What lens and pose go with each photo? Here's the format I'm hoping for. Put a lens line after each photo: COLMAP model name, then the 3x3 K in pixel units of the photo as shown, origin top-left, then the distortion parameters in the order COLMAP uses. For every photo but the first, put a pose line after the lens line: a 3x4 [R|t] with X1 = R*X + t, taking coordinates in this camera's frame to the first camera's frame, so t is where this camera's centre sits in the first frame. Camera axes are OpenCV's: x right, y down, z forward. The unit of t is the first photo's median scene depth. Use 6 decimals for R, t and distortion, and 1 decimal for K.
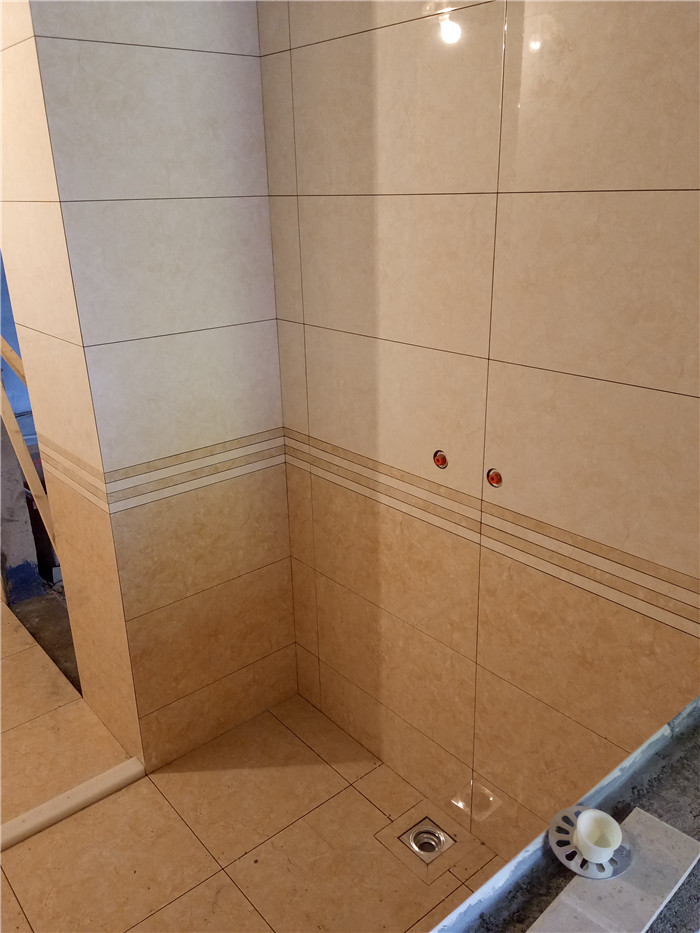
lens RADIAL K [[737.4, 0, 350.1], [0, 737.4, 468.7], [0, 0, 1]] dist [0.134329, -0.184871]
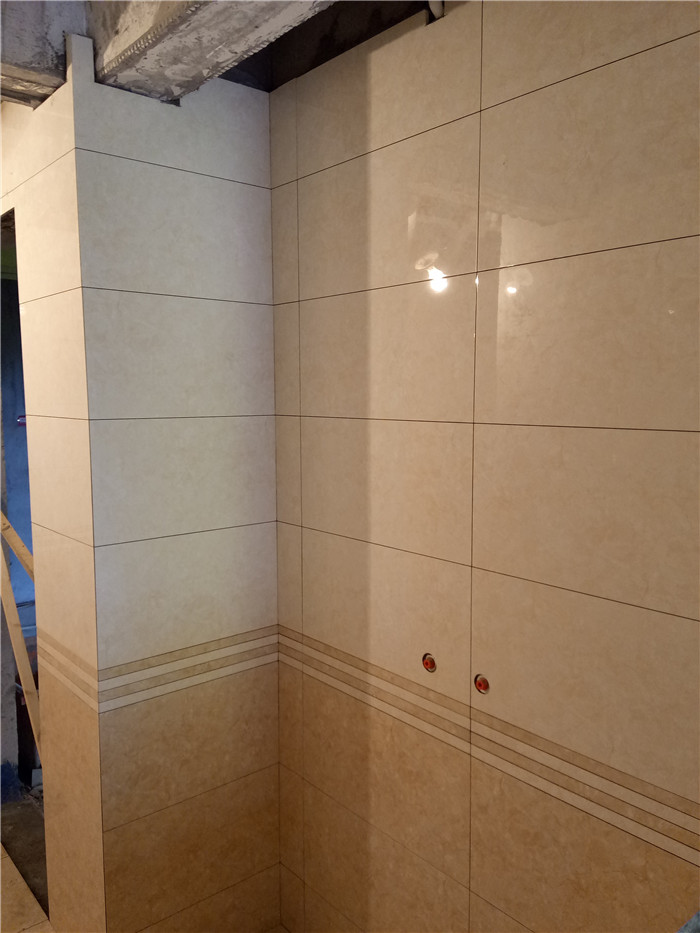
lens RADIAL K [[737.4, 0, 349.0], [0, 737.4, 467.2], [0, 0, 1]] dist [0.134329, -0.184871]
pose [[0.999756, 0.021031, -0.006716, 0.011642], [-0.022049, 0.966624, -0.255249, -0.007776], [0.001124, 0.255335, 0.966852, -0.054963]]
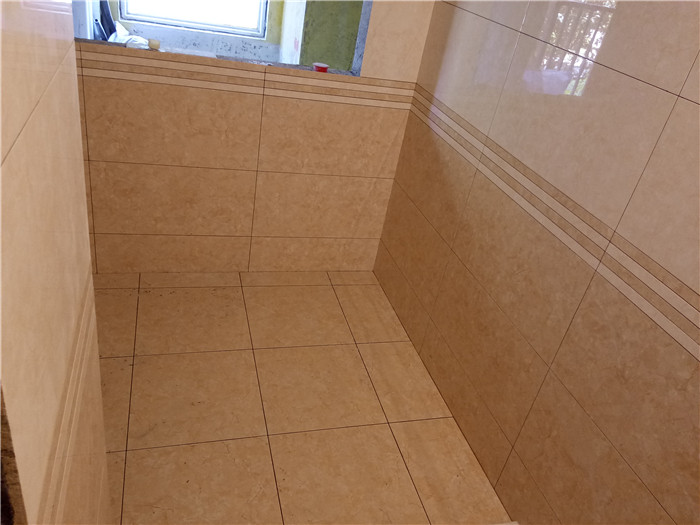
lens RADIAL K [[553.3, 0, 350.6], [0, 553.3, 265.8], [0, 0, 1]] dist [0.134329, -0.184871]
pose [[-0.898000, -0.327556, 0.293773, -0.648794], [0.011513, 0.649952, 0.759888, -0.334481], [-0.439845, 0.685762, -0.579886, 1.152288]]
